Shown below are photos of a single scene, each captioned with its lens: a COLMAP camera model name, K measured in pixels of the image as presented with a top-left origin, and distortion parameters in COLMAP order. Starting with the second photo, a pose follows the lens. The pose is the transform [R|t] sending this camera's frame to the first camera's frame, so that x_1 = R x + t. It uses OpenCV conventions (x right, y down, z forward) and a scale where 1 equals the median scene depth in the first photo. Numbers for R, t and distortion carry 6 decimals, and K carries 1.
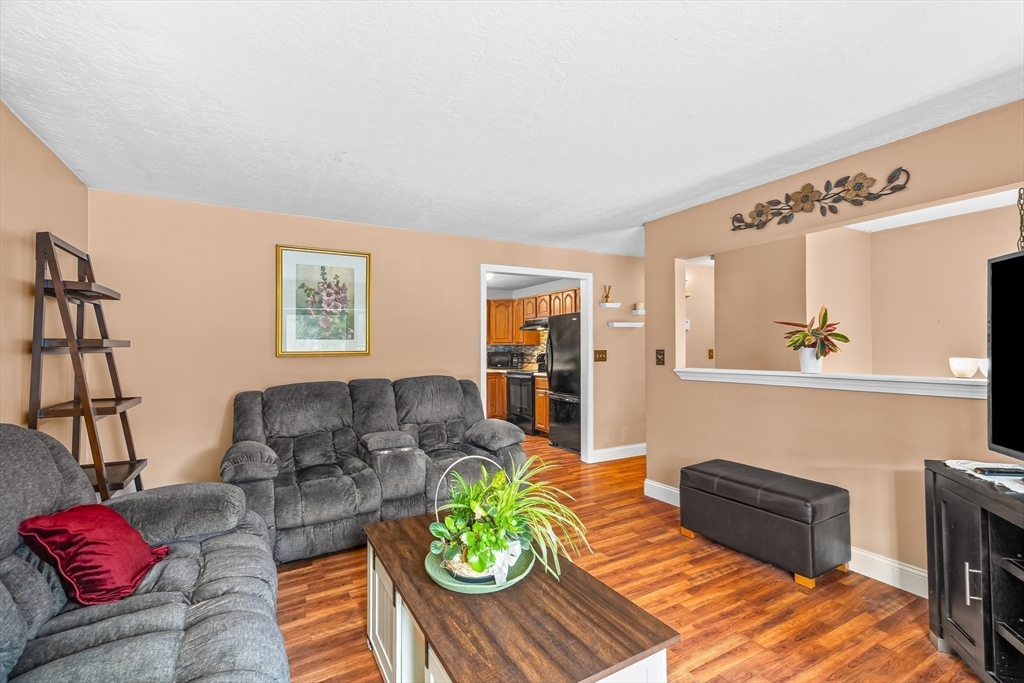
lens RADIAL K [[459.7, 0, 507.2], [0, 459.7, 342.1], [0, 0, 1]] dist [0.019787, 0.000060]
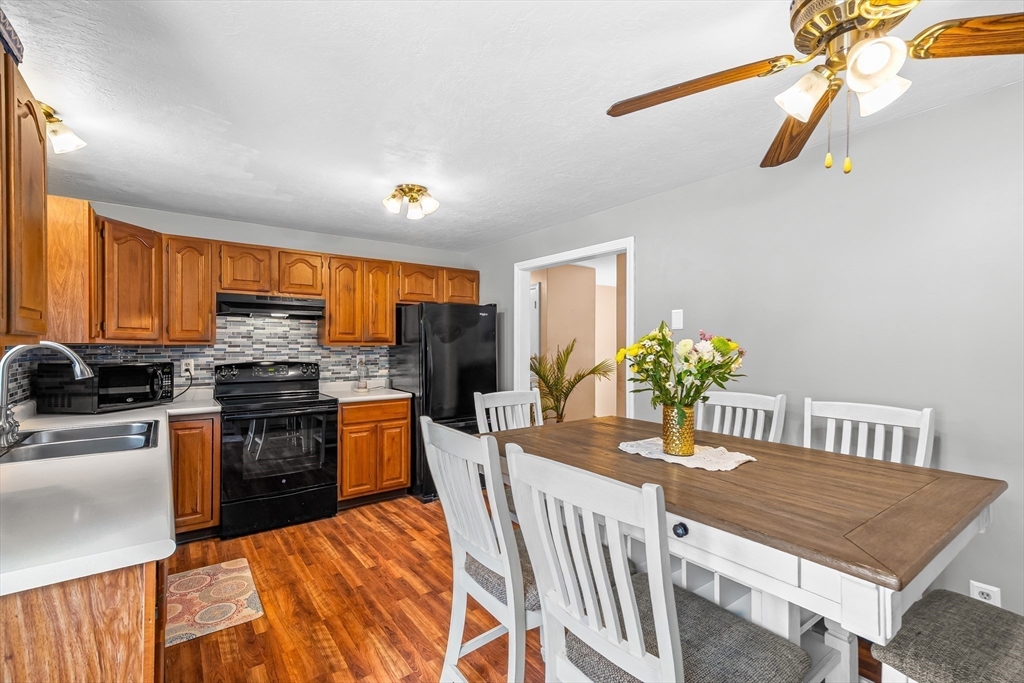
lens RADIAL K [[459.7, 0, 507.2], [0, 459.7, 342.1], [0, 0, 1]] dist [0.019787, 0.000060]
pose [[-0.122041, 0.005592, 0.992509, -0.435714], [-0.018250, 0.999802, -0.007878, 0.000639], [-0.992357, -0.019075, -0.121915, 0.756633]]
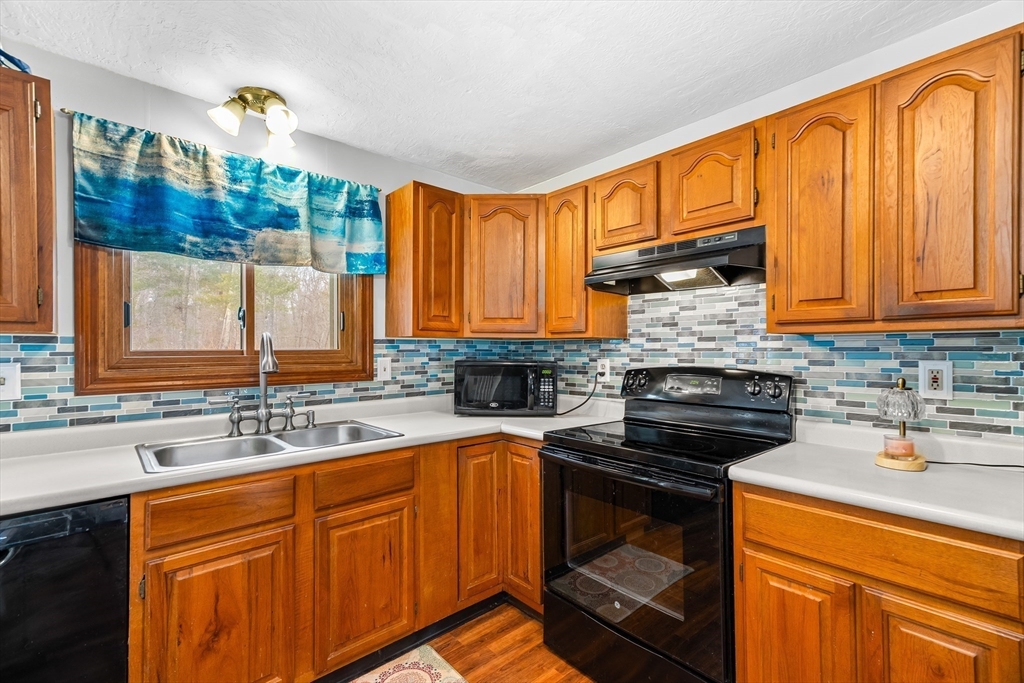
lens RADIAL K [[455.7, 0, 511.2], [0, 455.7, 347.2], [0, 0, 1]] dist [0.021469, 0.000221]
pose [[0.978011, 0.000465, 0.208551, -0.071521], [-0.002831, 0.999935, 0.011048, 0.007903], [-0.208532, -0.011395, 0.977949, 0.709719]]
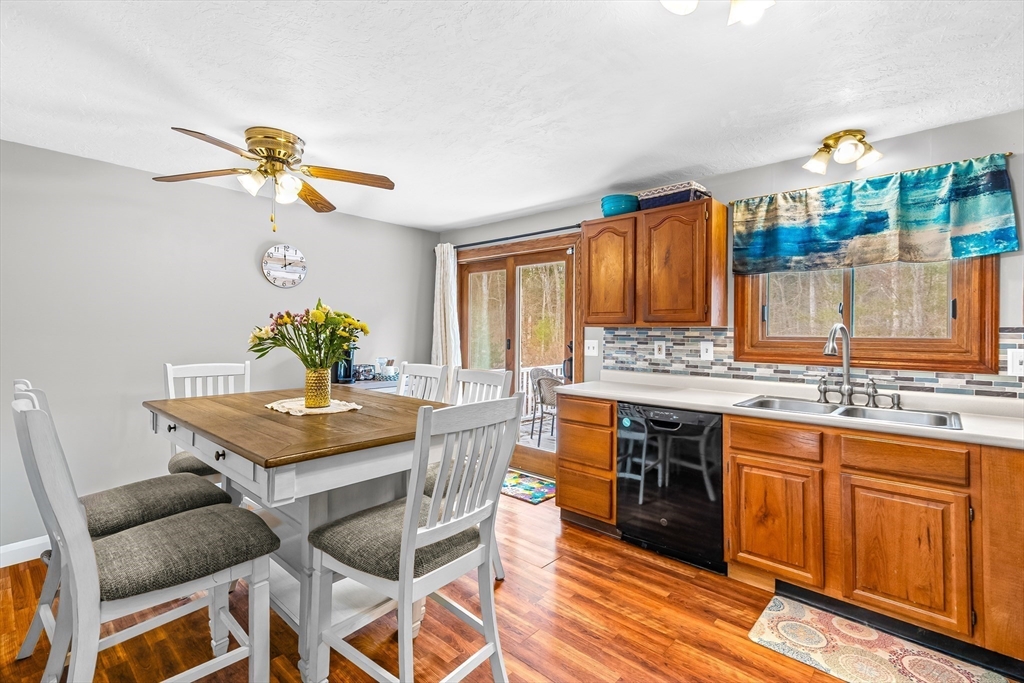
lens RADIAL K [[466.6, 0, 510.5], [0, 466.6, 332.0], [0, 0, 1]] dist [0.023027, 0.000079]
pose [[0.319052, 0.009205, -0.947692, 0.075395], [0.006588, 0.999907, 0.011930, 0.003661], [0.947714, -0.010050, 0.318962, 0.667891]]
